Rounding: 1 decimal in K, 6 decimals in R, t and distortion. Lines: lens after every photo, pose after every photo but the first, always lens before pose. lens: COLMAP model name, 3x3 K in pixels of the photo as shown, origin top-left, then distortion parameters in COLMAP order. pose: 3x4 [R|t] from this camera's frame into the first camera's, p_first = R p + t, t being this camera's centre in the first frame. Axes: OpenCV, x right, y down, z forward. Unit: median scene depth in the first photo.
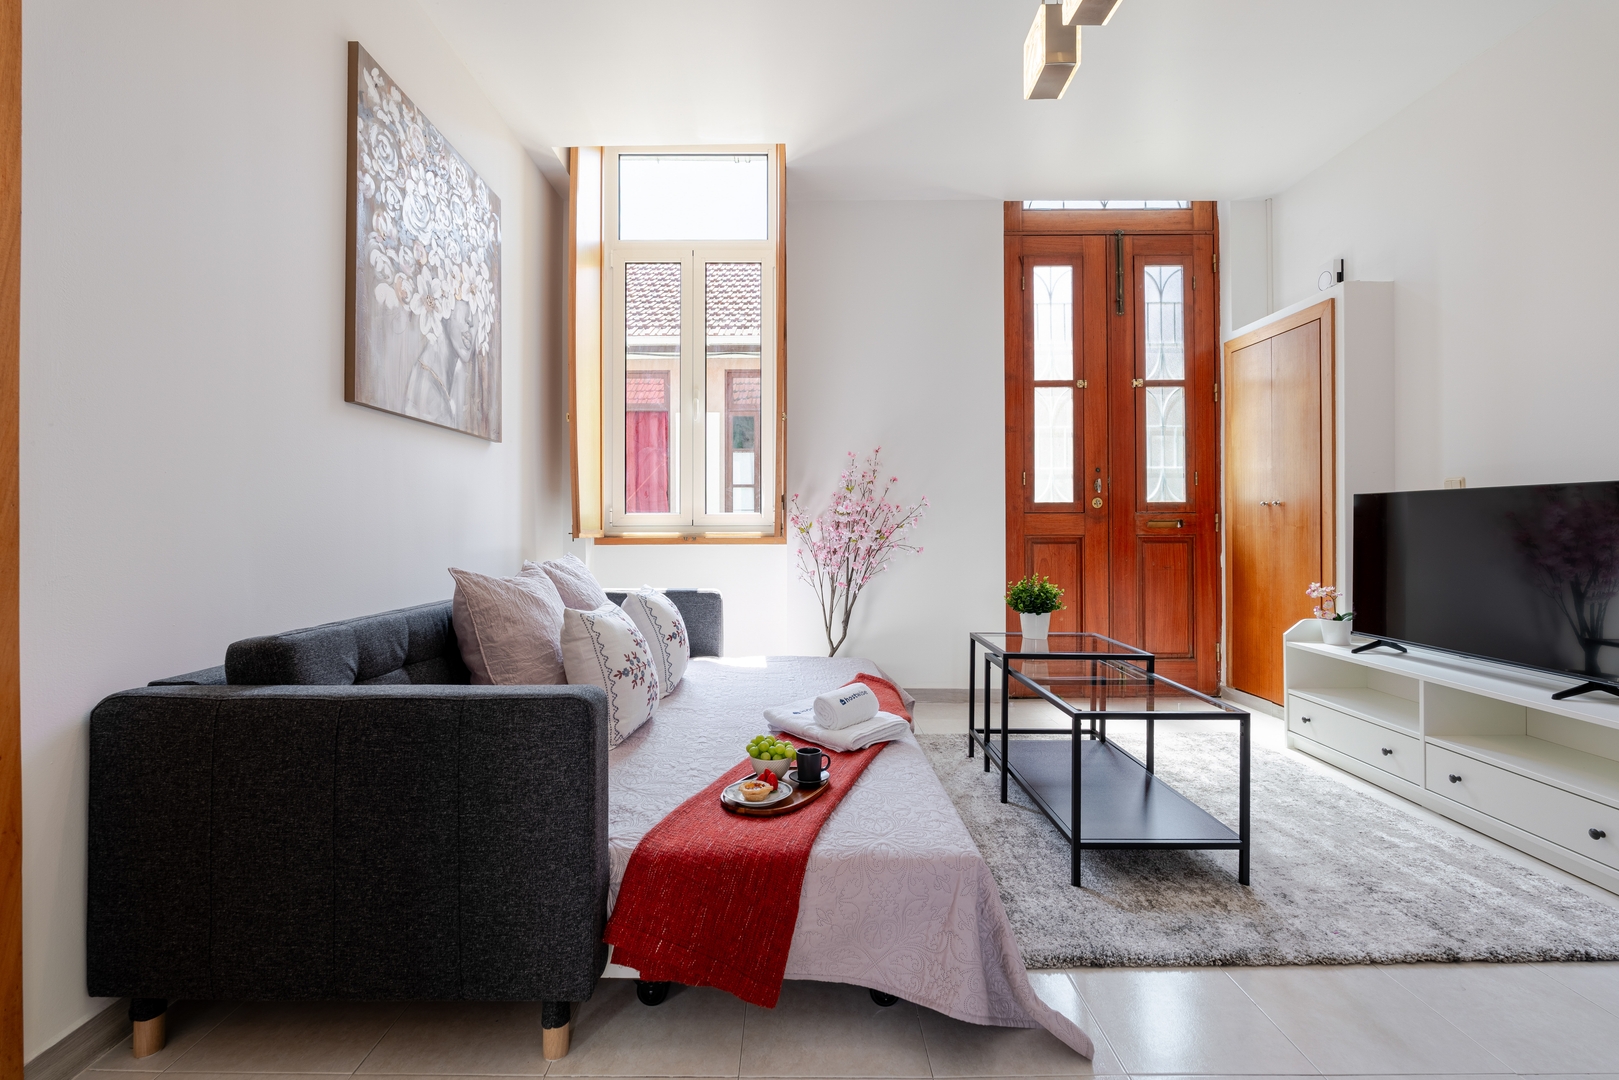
lens RADIAL K [[741.2, 0, 792.2], [0, 741.2, 520.1], [0, 0, 1]] dist [-0.003345, 0.000053]
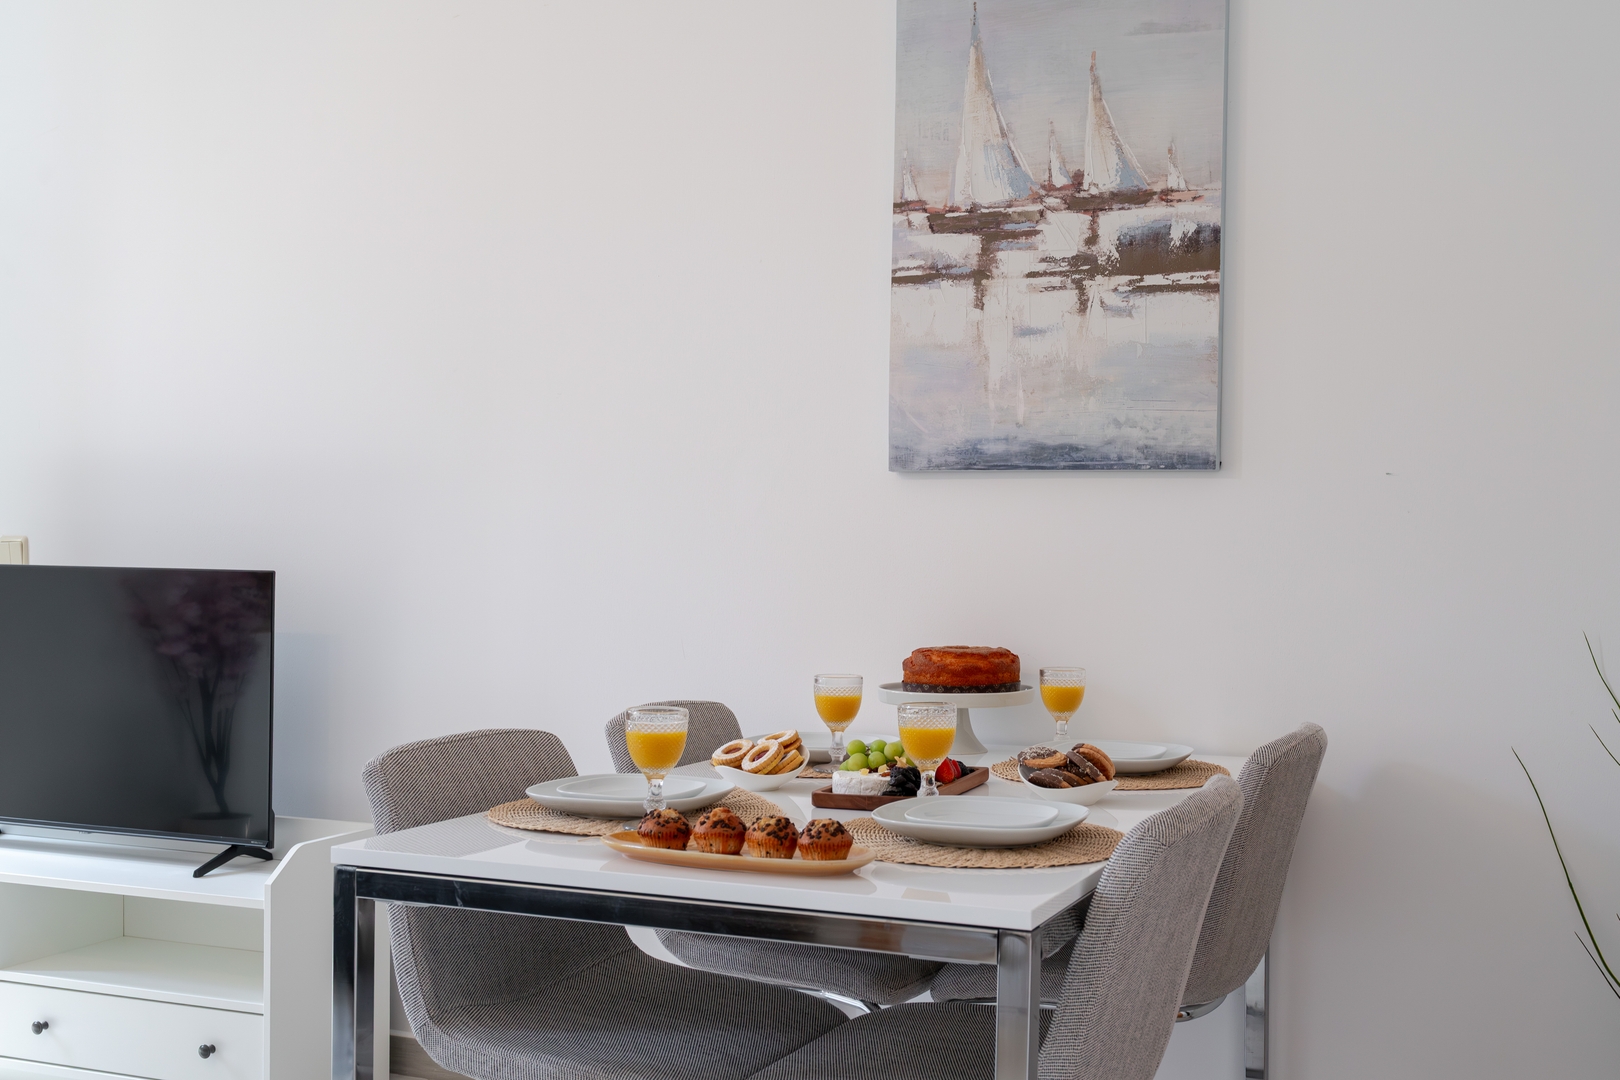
lens RADIAL K [[1795.9, 0, 813.9], [0, 1795.9, 593.3], [0, 0, 1]] dist [-0.004813, 0.000000]
pose [[0.409871, -0.017795, 0.911970, -0.190244], [-0.016152, 0.999511, 0.026763, -0.048908], [-0.912000, -0.025699, 0.409384, -0.164018]]
